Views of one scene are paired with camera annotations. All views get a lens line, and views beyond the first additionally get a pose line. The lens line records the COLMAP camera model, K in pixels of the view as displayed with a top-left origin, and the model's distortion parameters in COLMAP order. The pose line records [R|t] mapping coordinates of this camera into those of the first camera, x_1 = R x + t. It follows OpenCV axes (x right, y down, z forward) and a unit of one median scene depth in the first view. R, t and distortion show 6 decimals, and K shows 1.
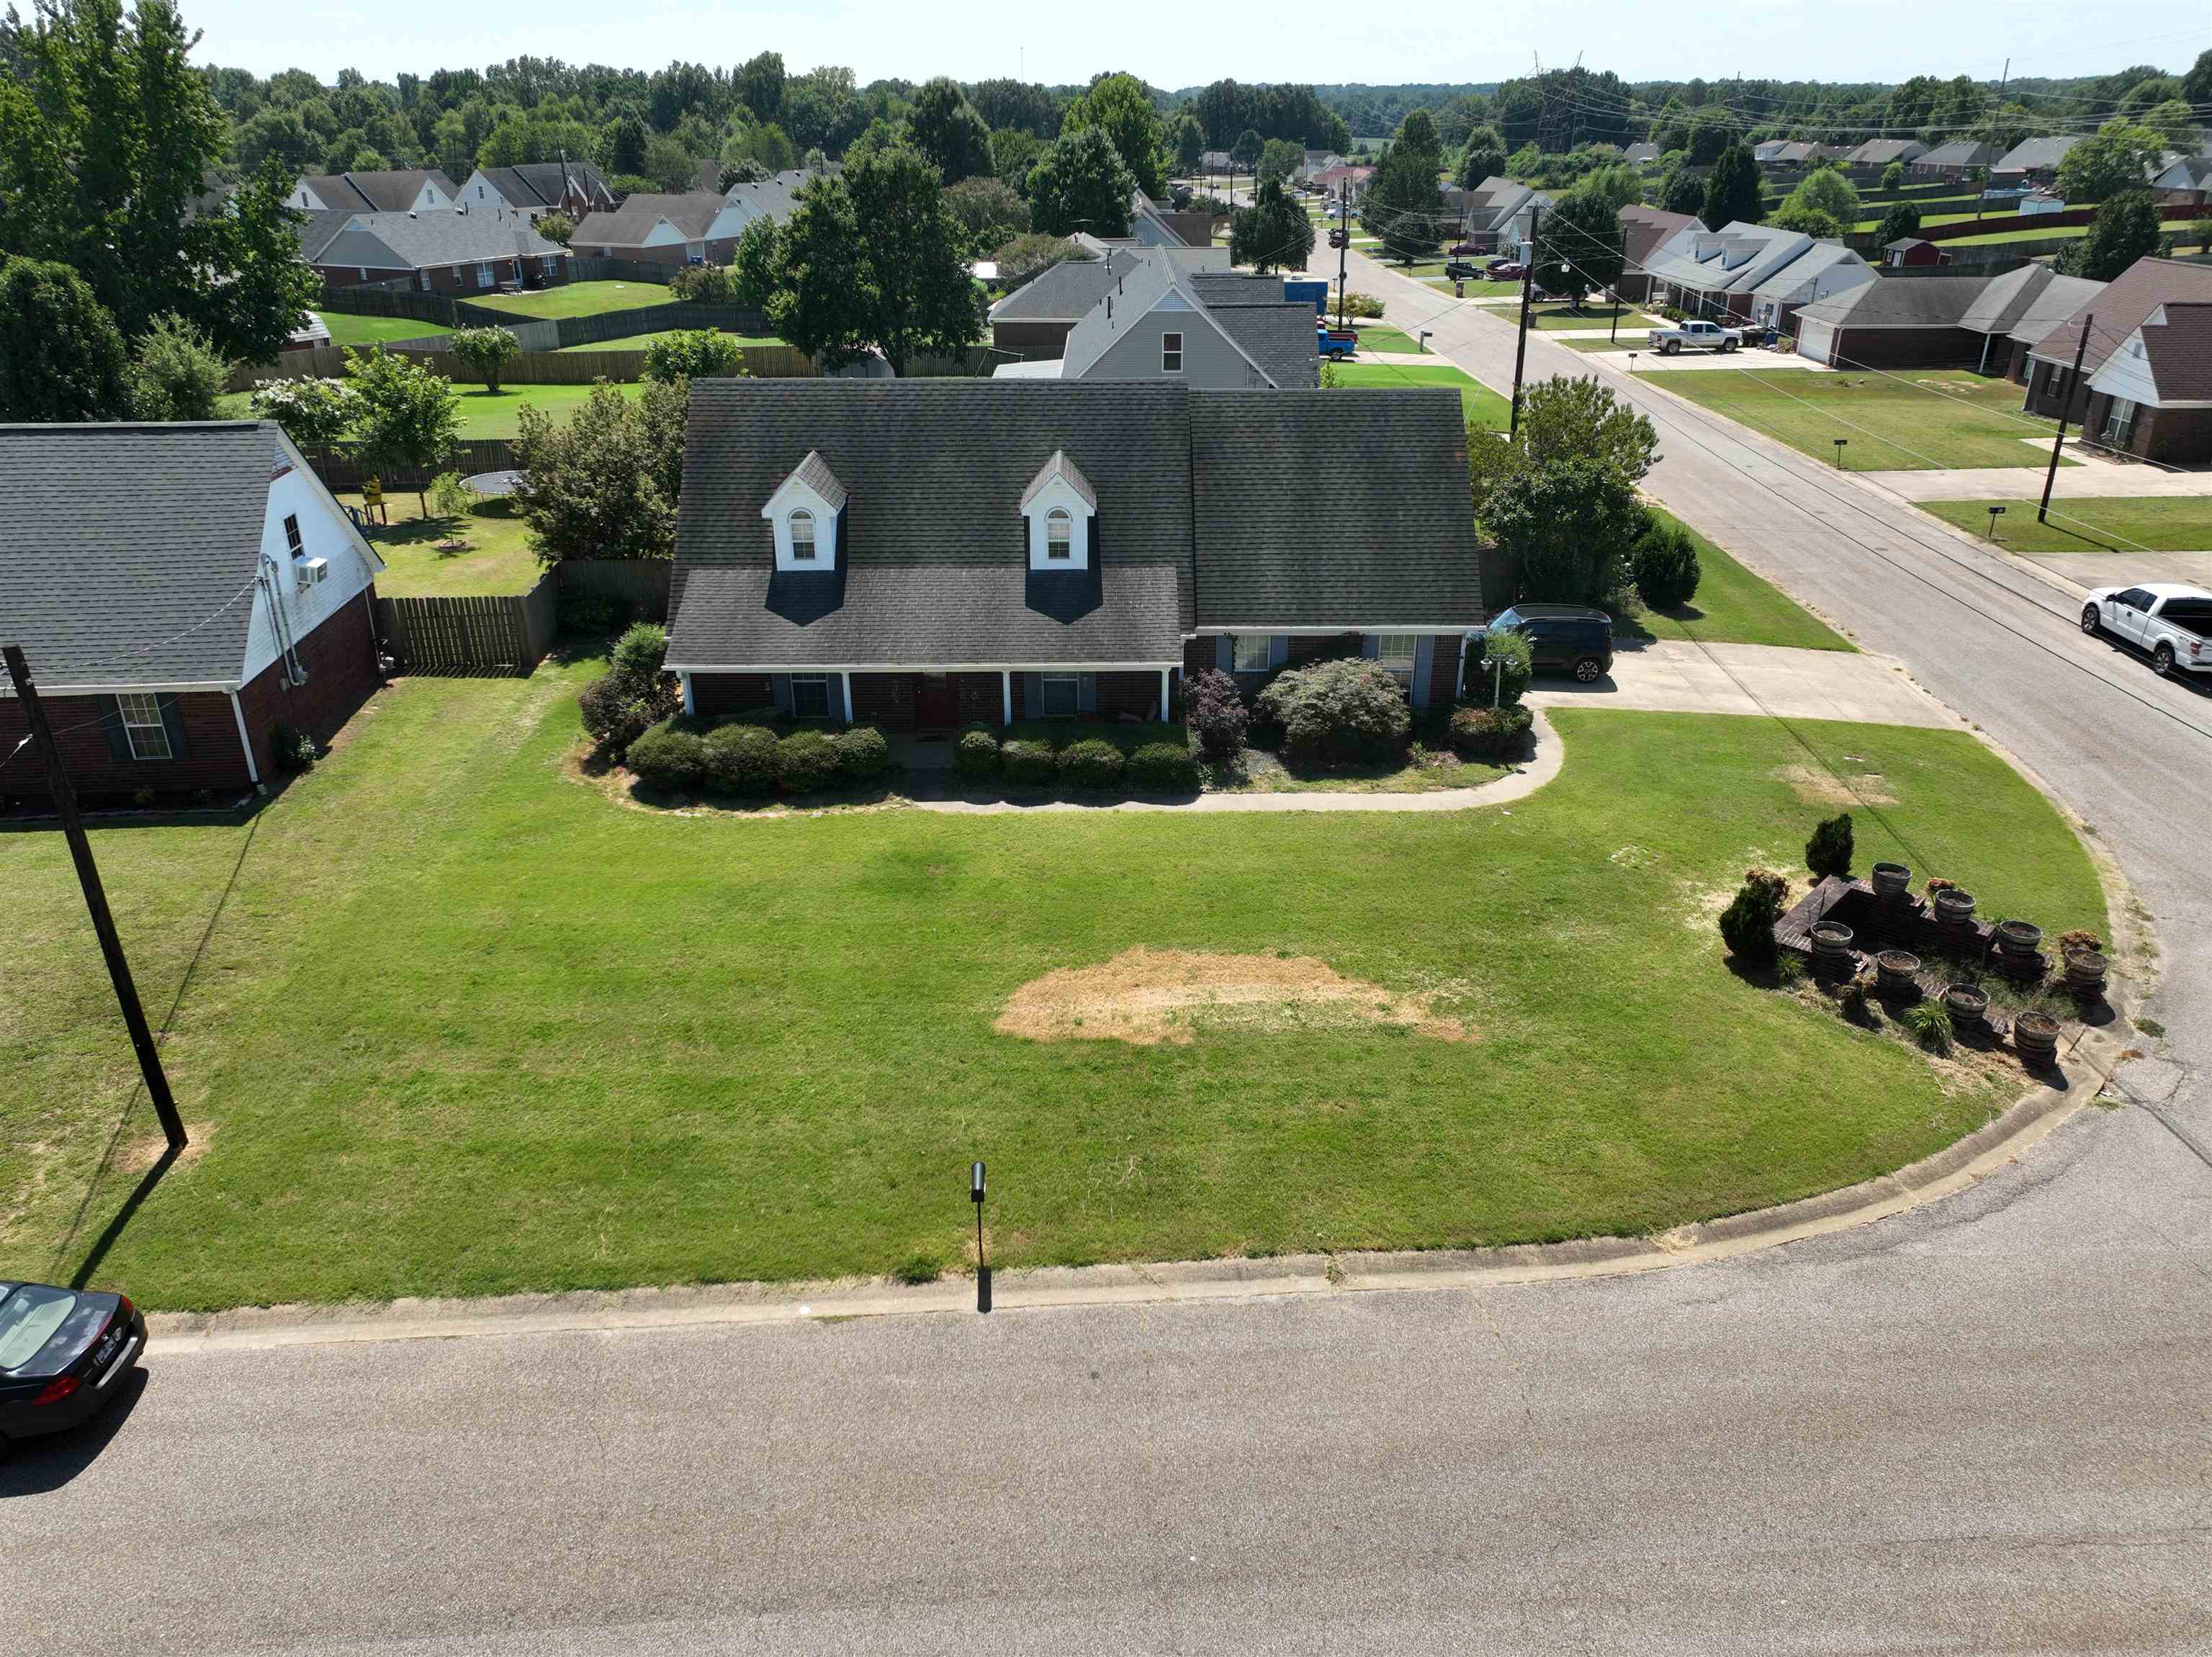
lens RADIAL K [[1552.0, 0, 1120.5], [0, 1552.0, 822.7], [0, 0, 1]] dist [0.003011, 0.014014]
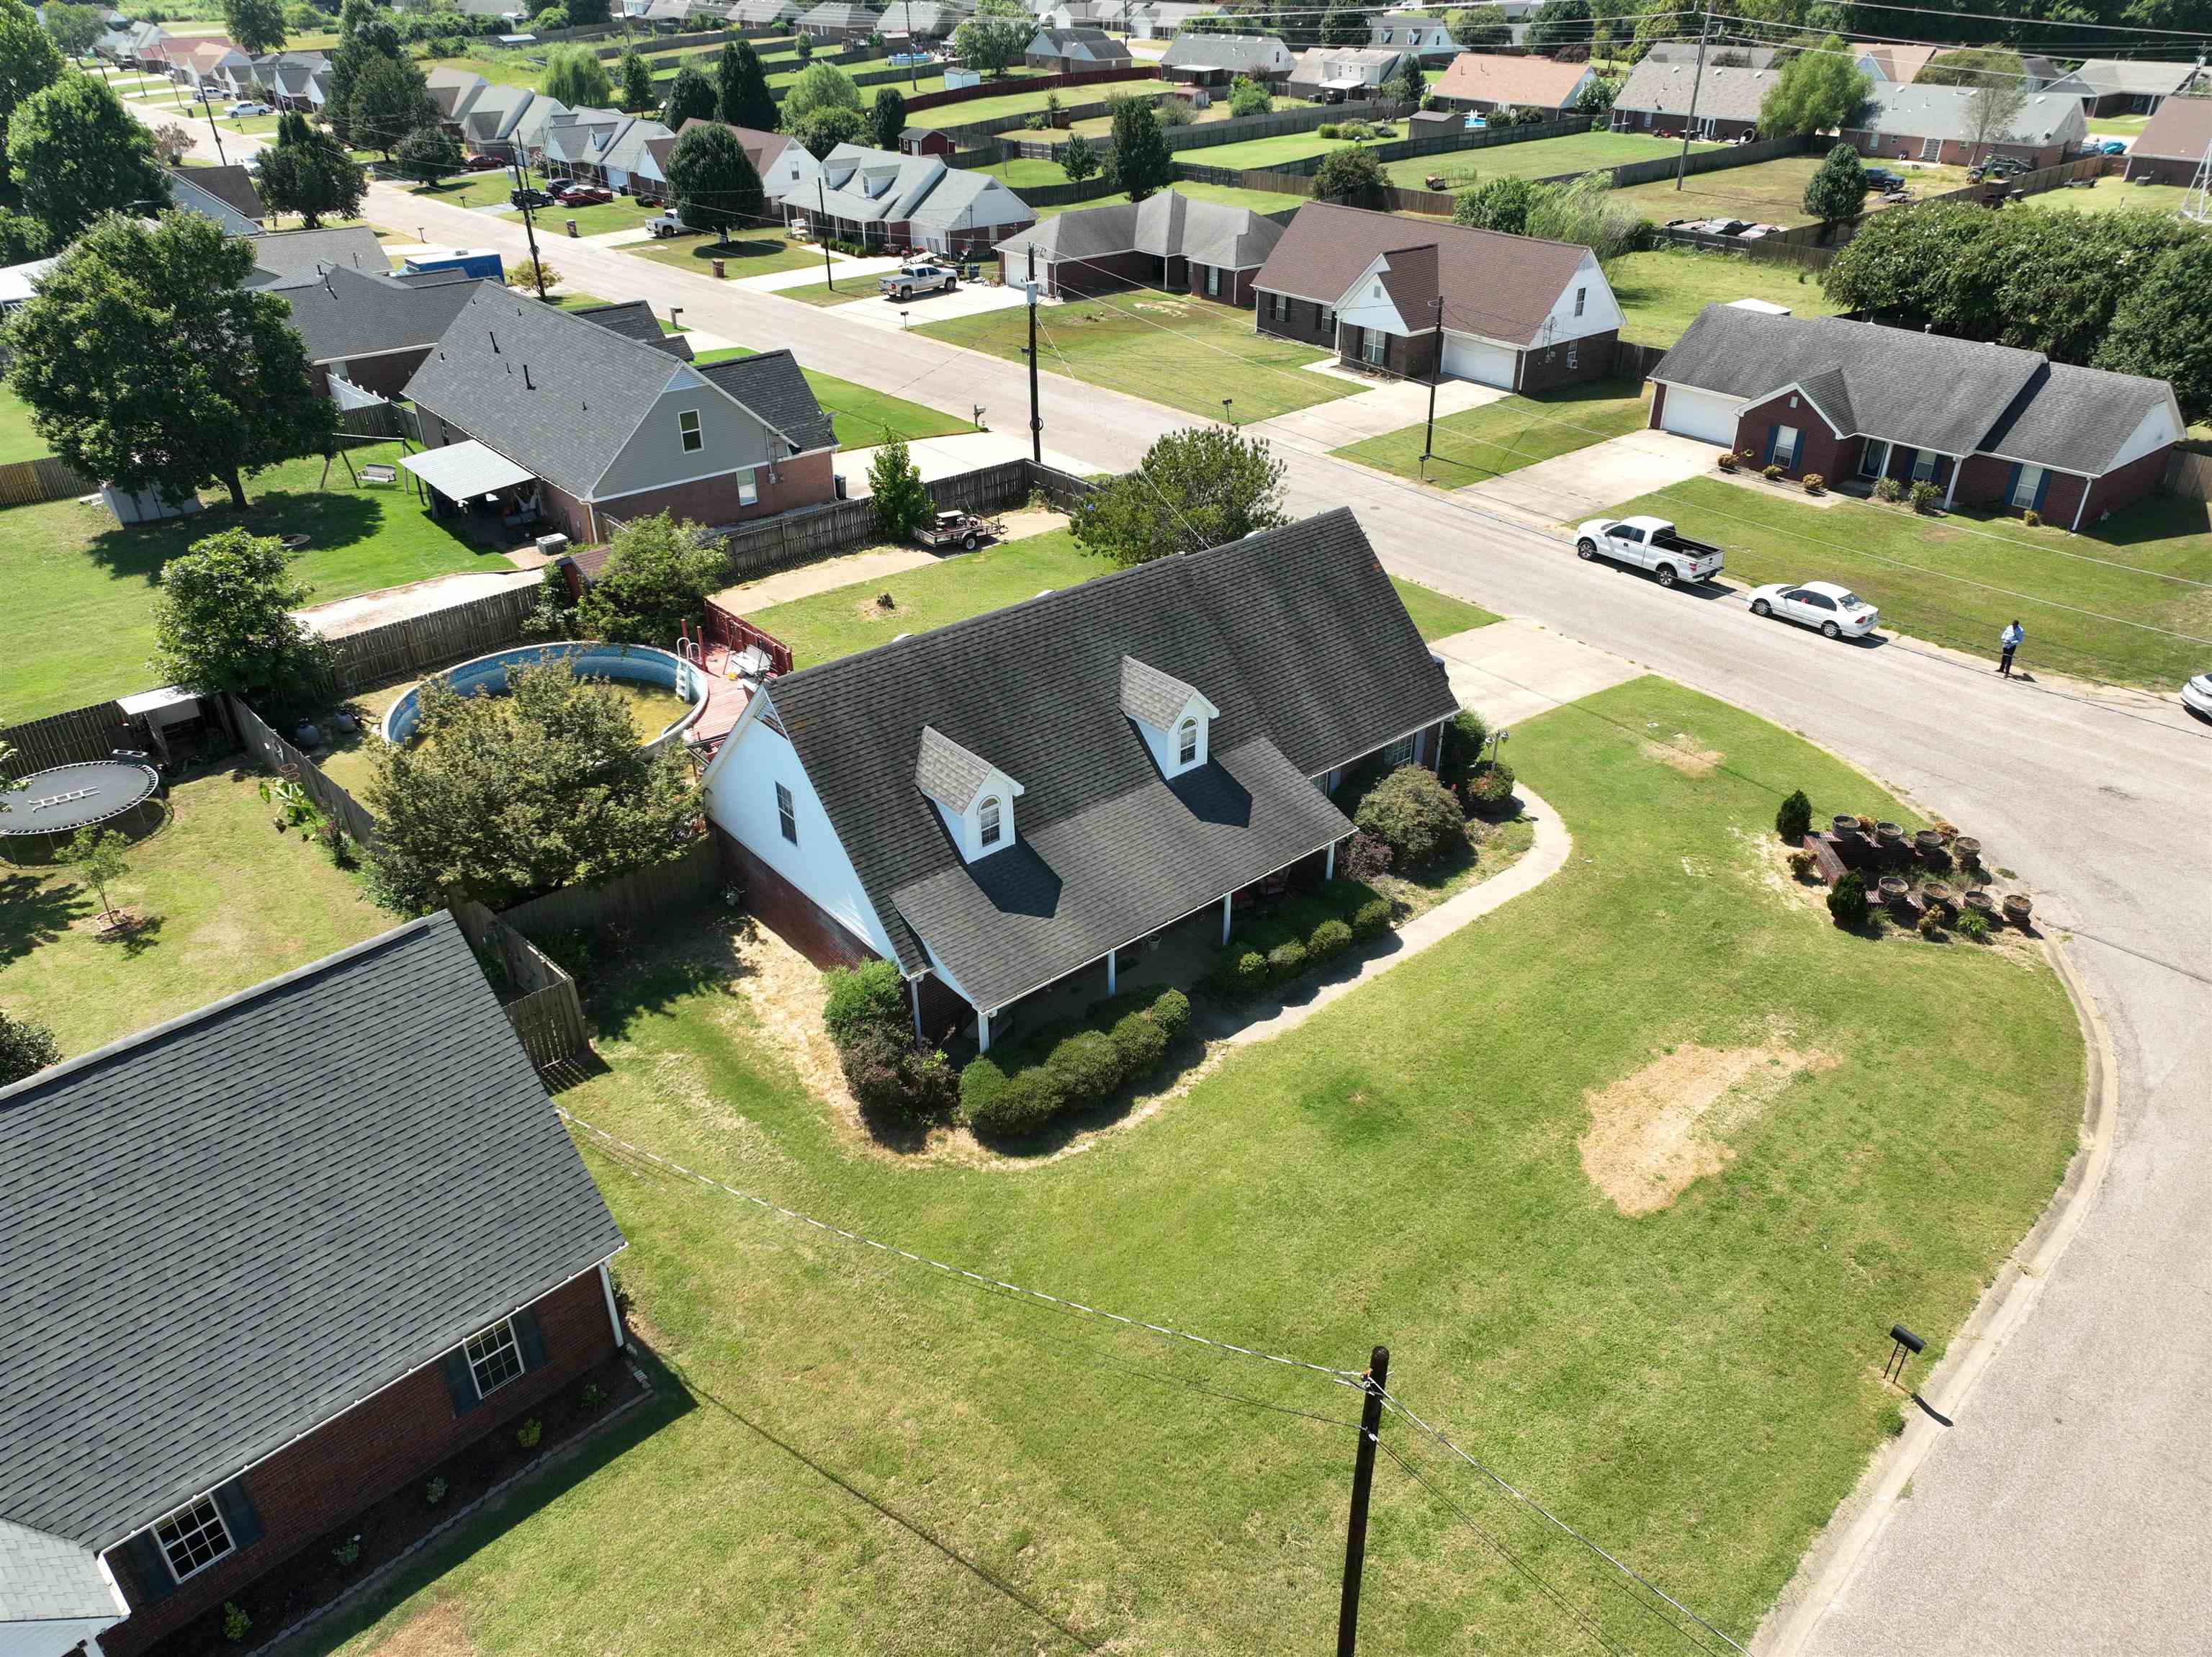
lens RADIAL K [[1552.0, 0, 1120.5], [0, 1552.0, 822.7], [0, 0, 1]] dist [0.003011, 0.014014]
pose [[0.768439, -0.322307, 0.552829, -0.701296], [0.268825, 0.946563, 0.178190, -0.348659], [-0.580720, 0.011687, 0.814020, 0.188459]]
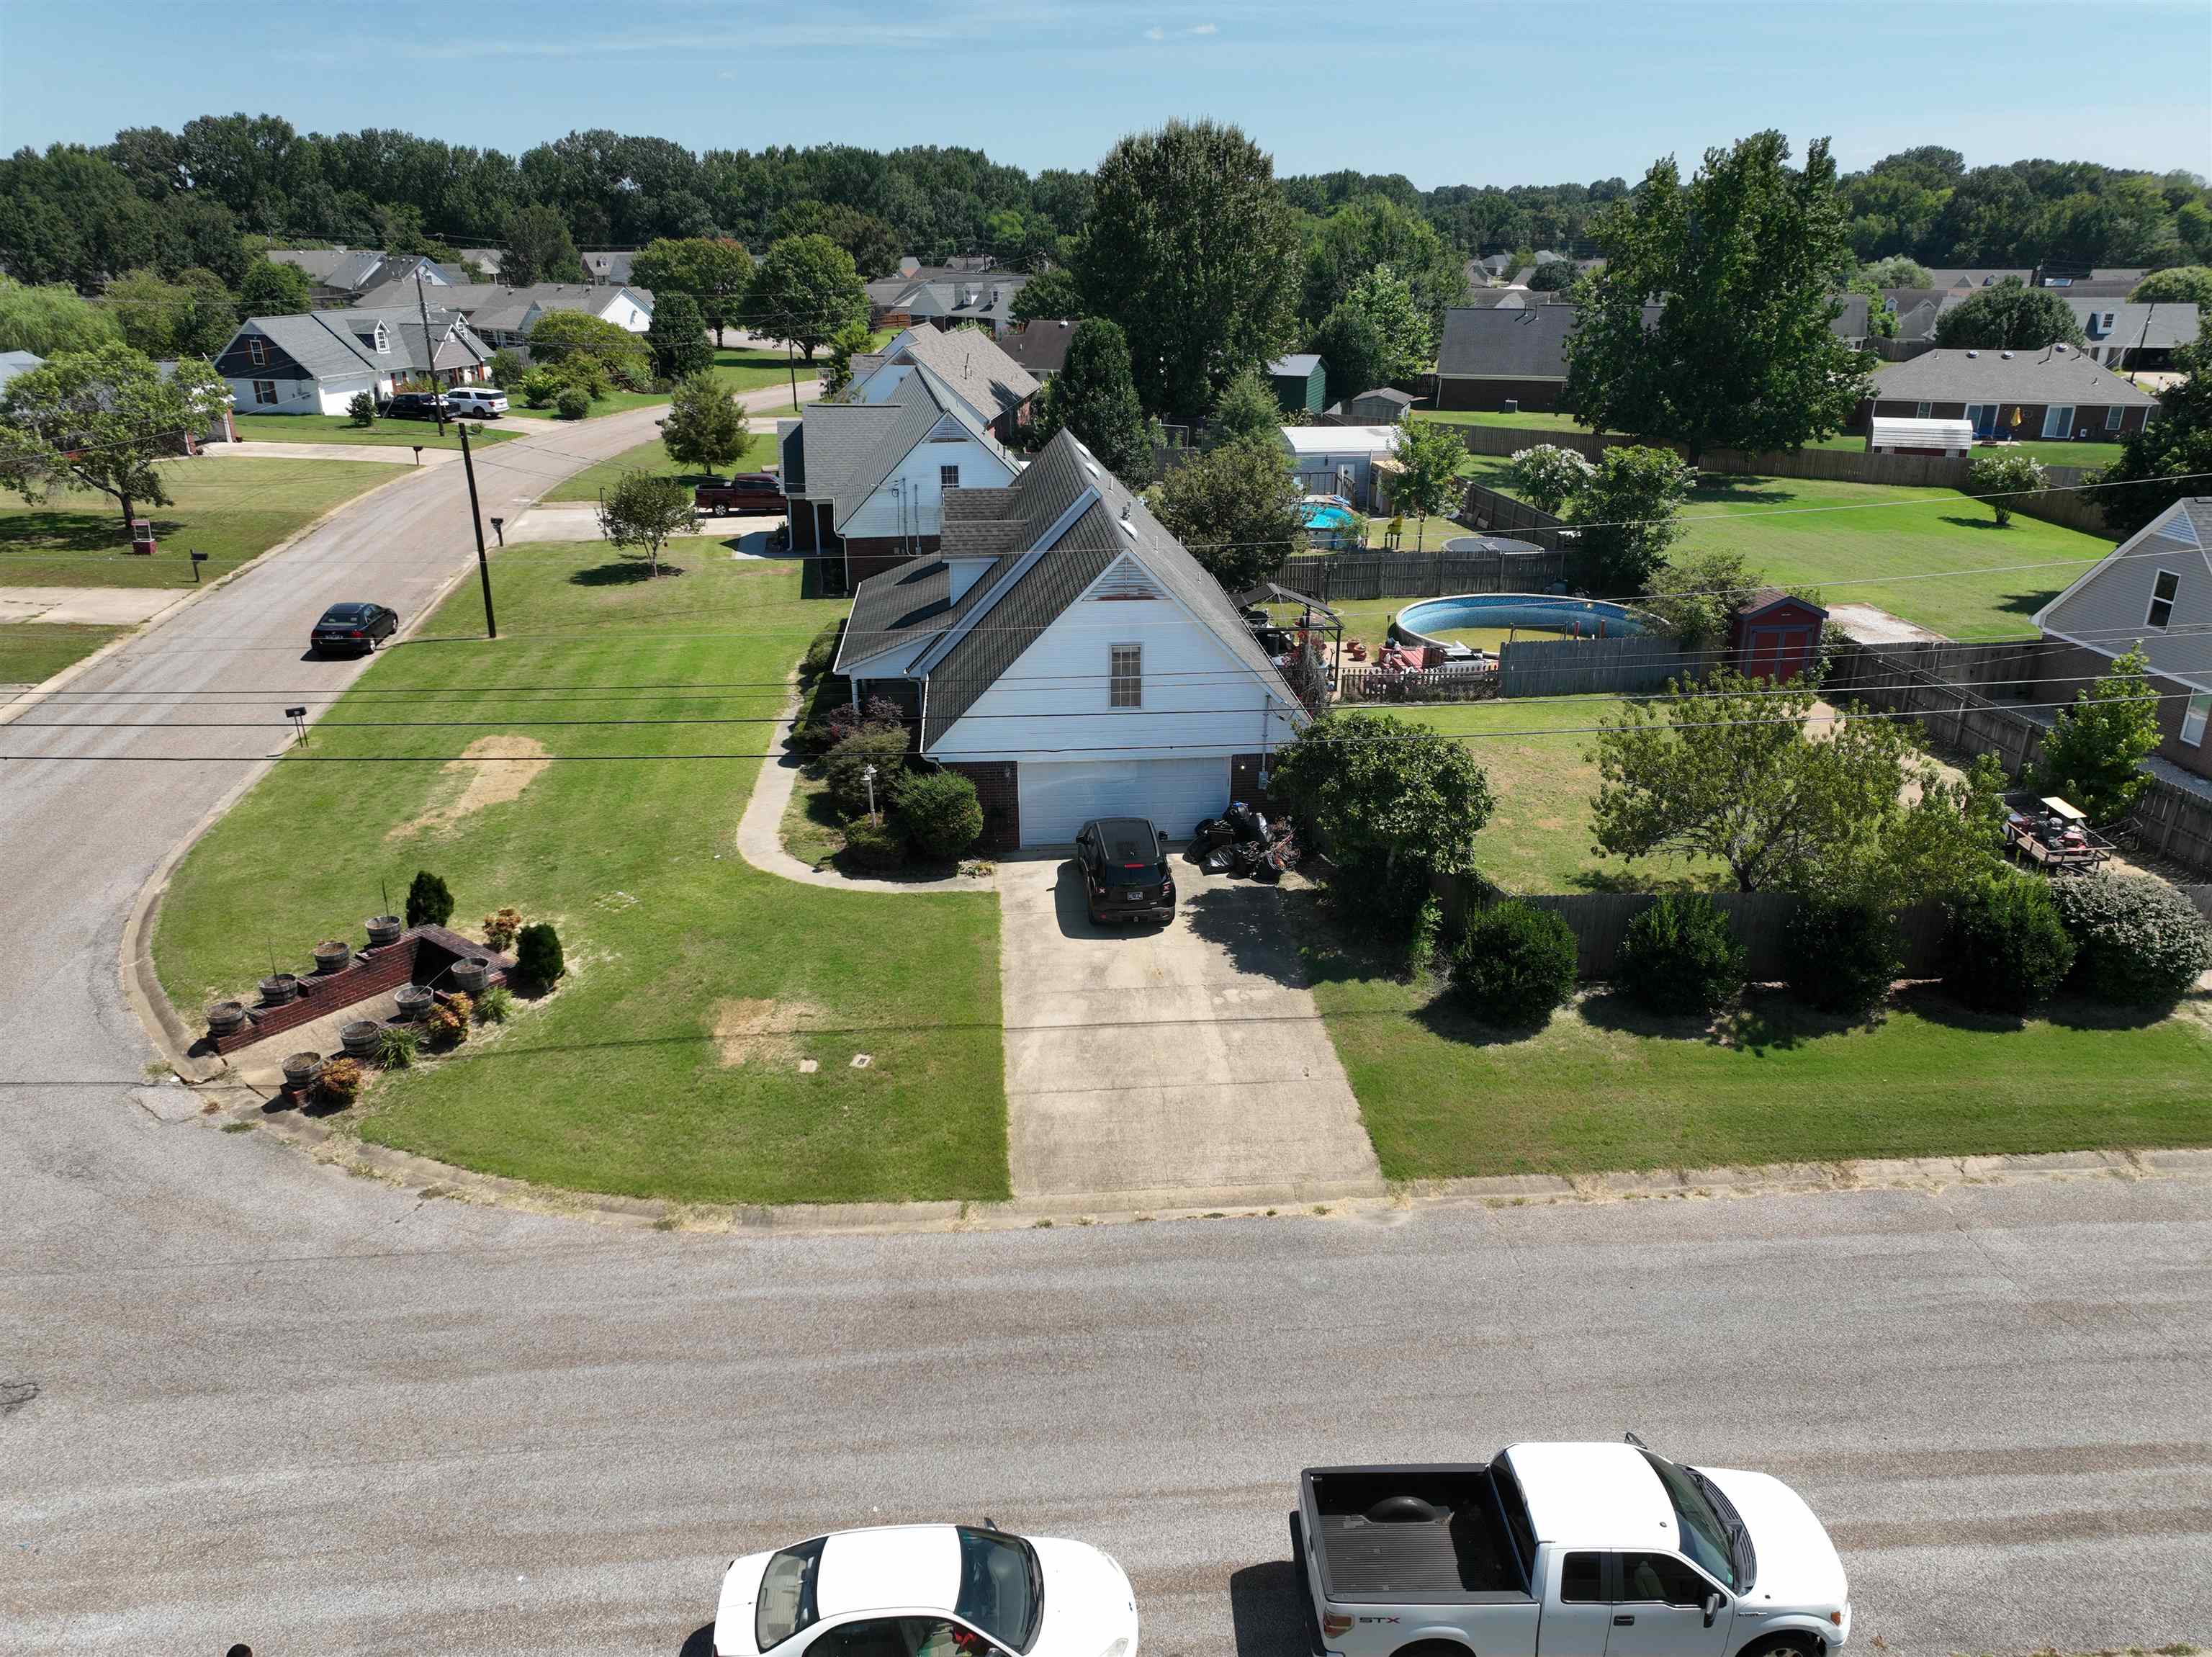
lens RADIAL K [[1552.0, 0, 1120.5], [0, 1552.0, 822.7], [0, 0, 1]] dist [0.003011, 0.014014]
pose [[0.074573, 0.360893, -0.929621, 1.253227], [-0.416490, 0.858290, 0.299790, -0.464893], [0.906076, 0.364822, 0.214314, 0.977222]]
